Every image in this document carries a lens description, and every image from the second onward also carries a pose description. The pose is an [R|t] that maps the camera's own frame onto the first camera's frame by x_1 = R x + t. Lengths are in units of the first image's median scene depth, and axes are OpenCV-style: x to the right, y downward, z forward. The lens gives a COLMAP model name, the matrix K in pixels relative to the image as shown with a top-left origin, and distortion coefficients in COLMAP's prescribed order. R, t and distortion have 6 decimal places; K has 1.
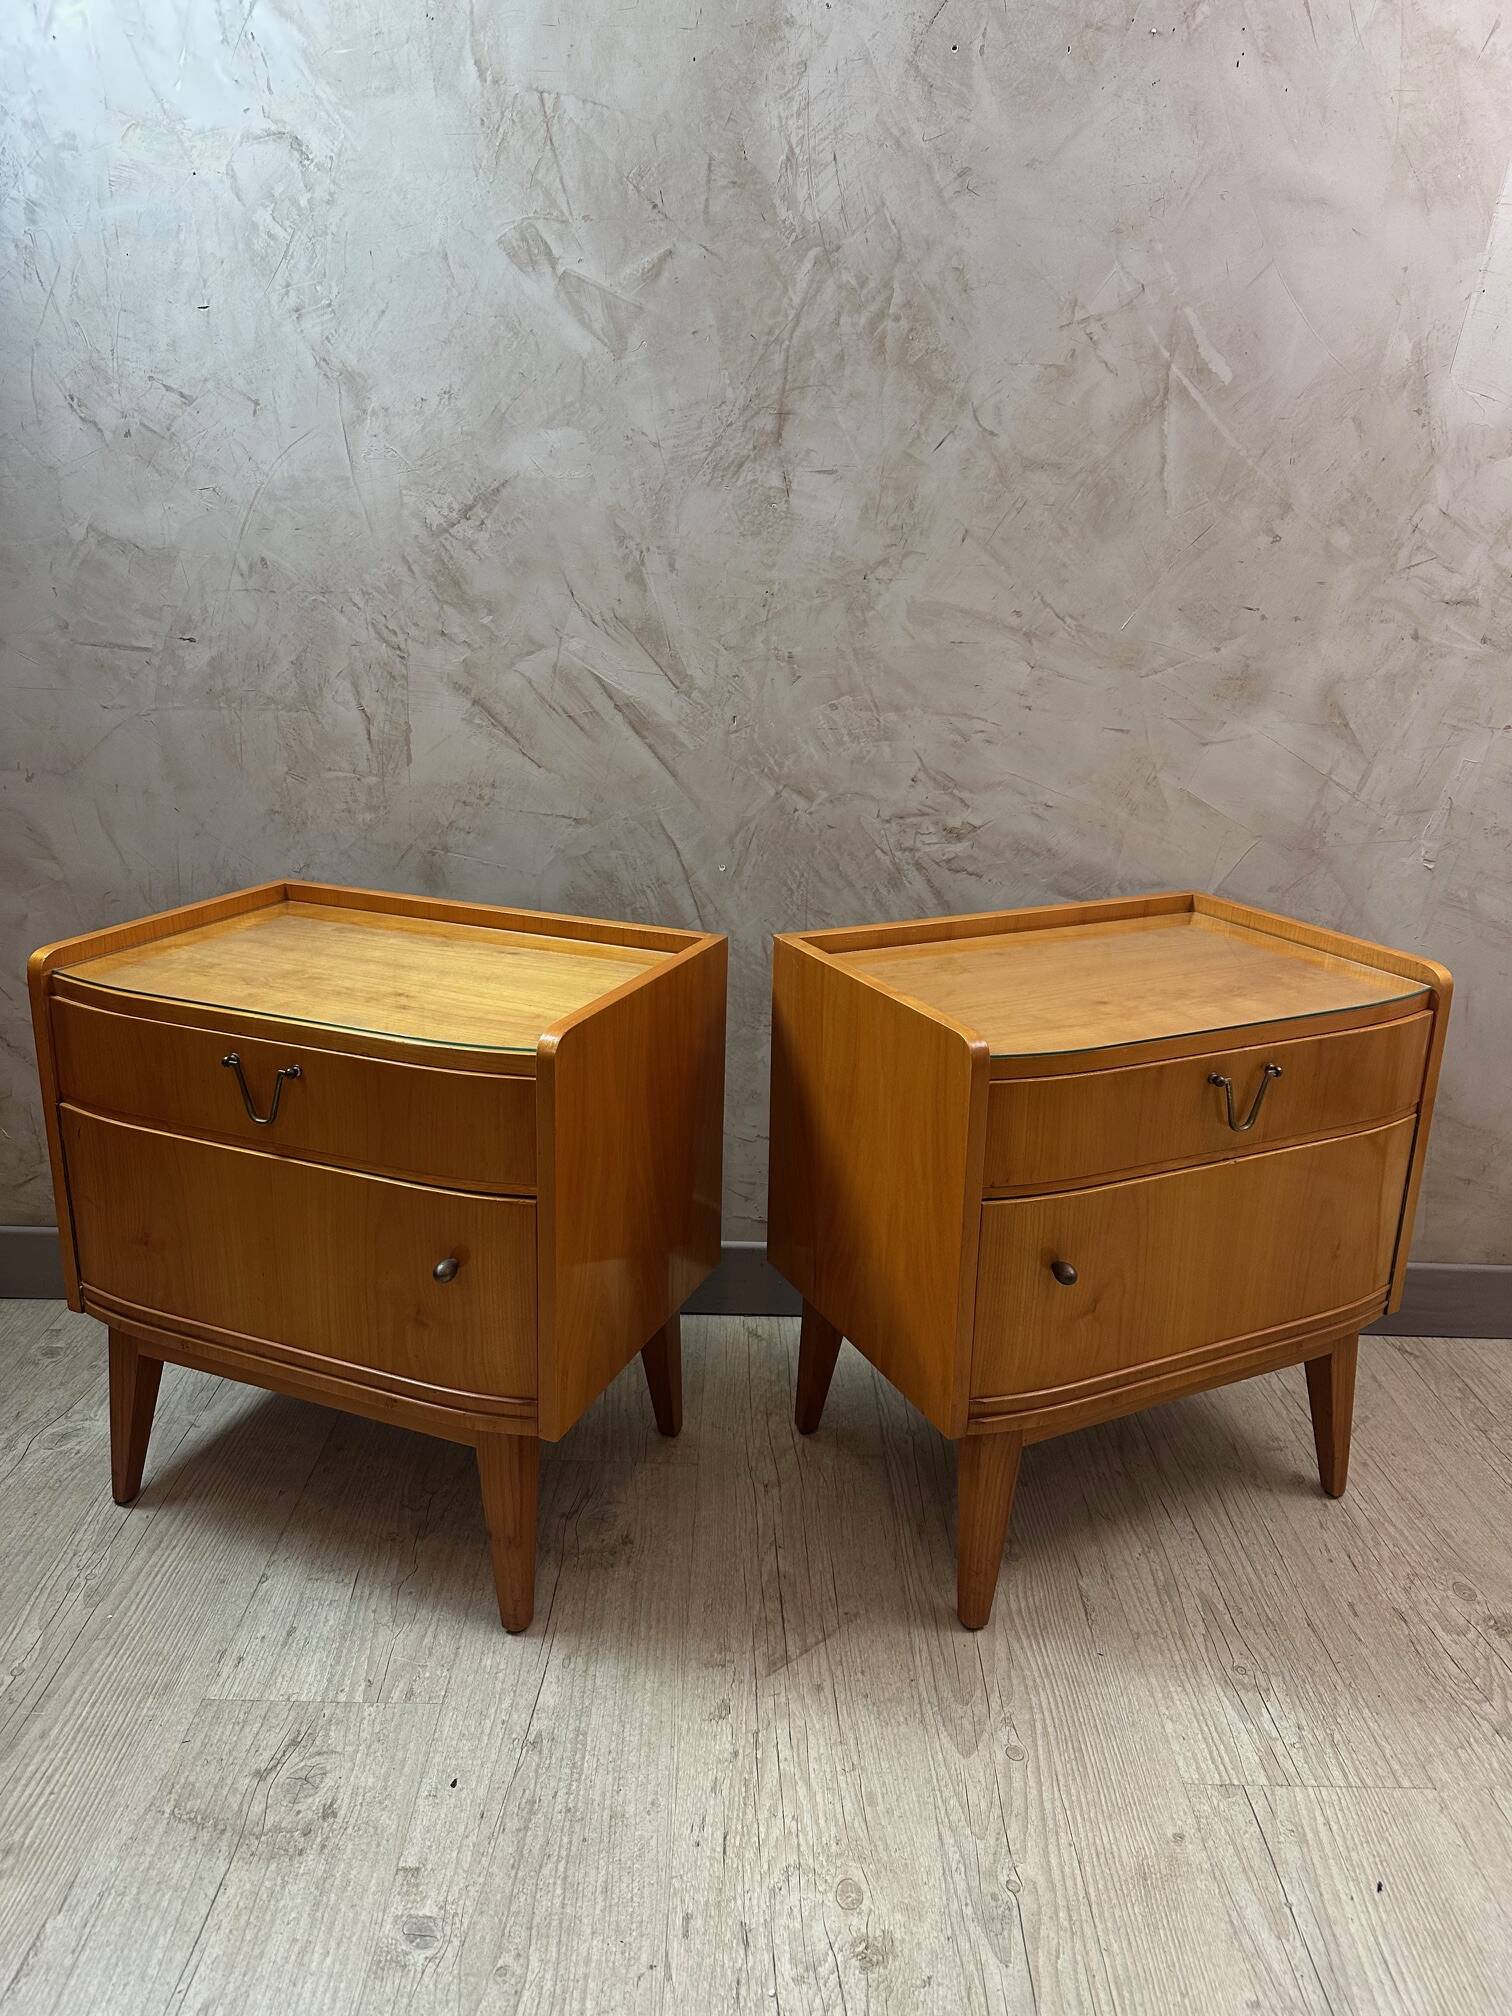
lens RADIAL K [[1394.3, 0, 754.2], [0, 1394.3, 1009.8], [0, 0, 1]] dist [0.097237, -0.161504]
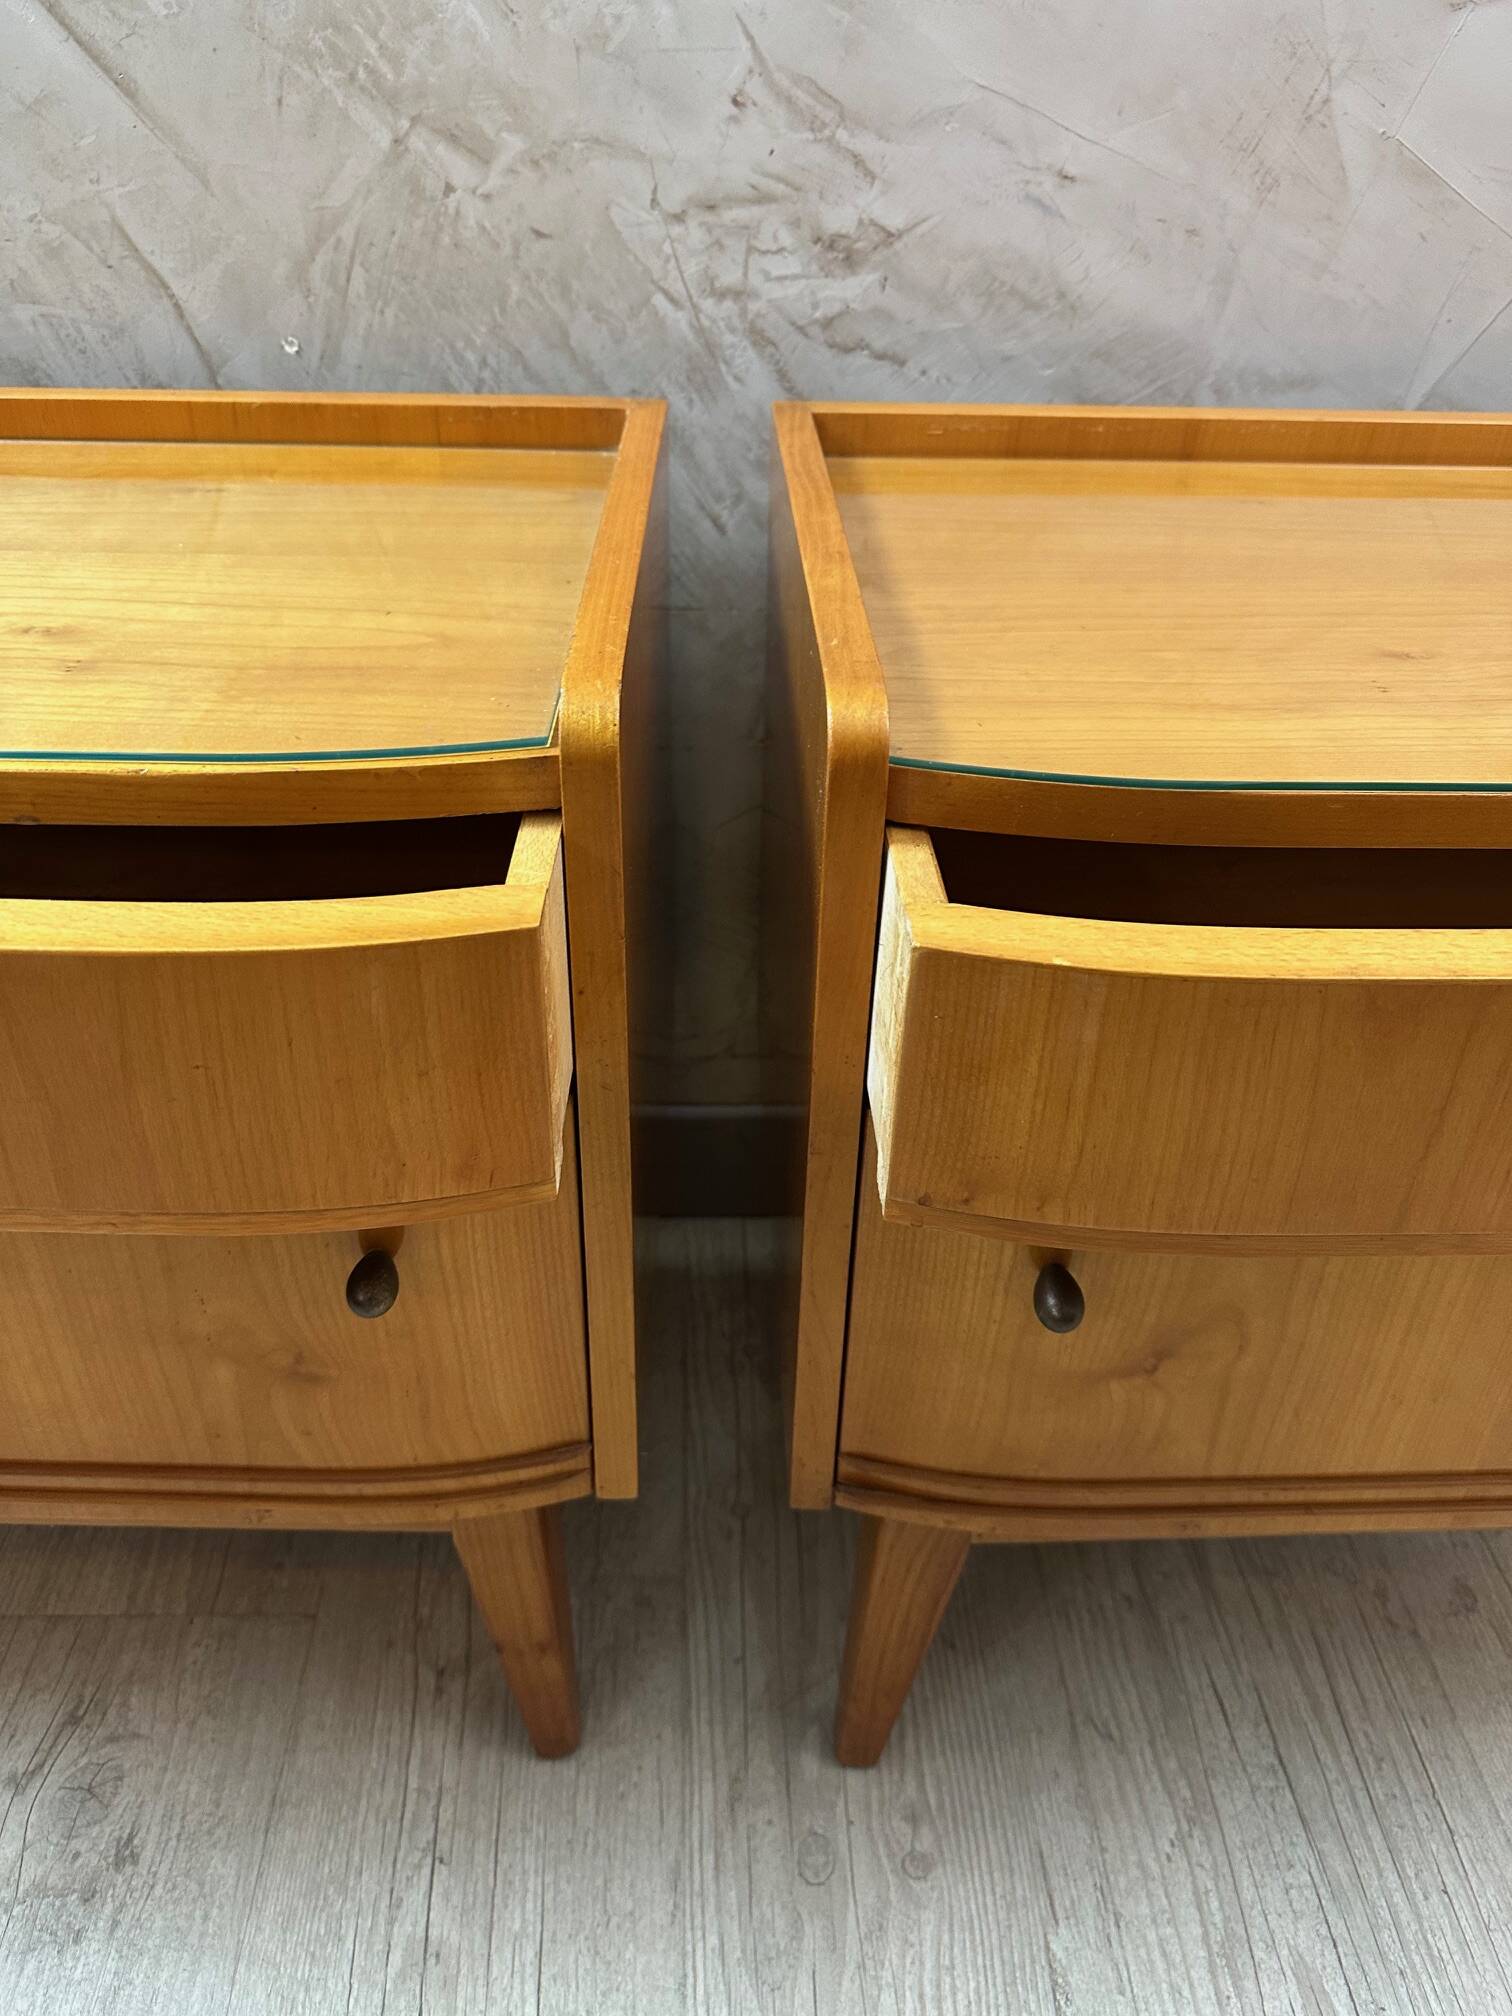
lens RADIAL K [[1431.5, 0, 746.9], [0, 1431.5, 989.0], [0, 0, 1]] dist [-0.023042, 0.003320]
pose [[0.999383, -0.020541, 0.028491, 0.105287], [0.011088, 0.954185, 0.299013, -0.046167], [-0.033328, -0.298512, 0.953824, 0.566557]]
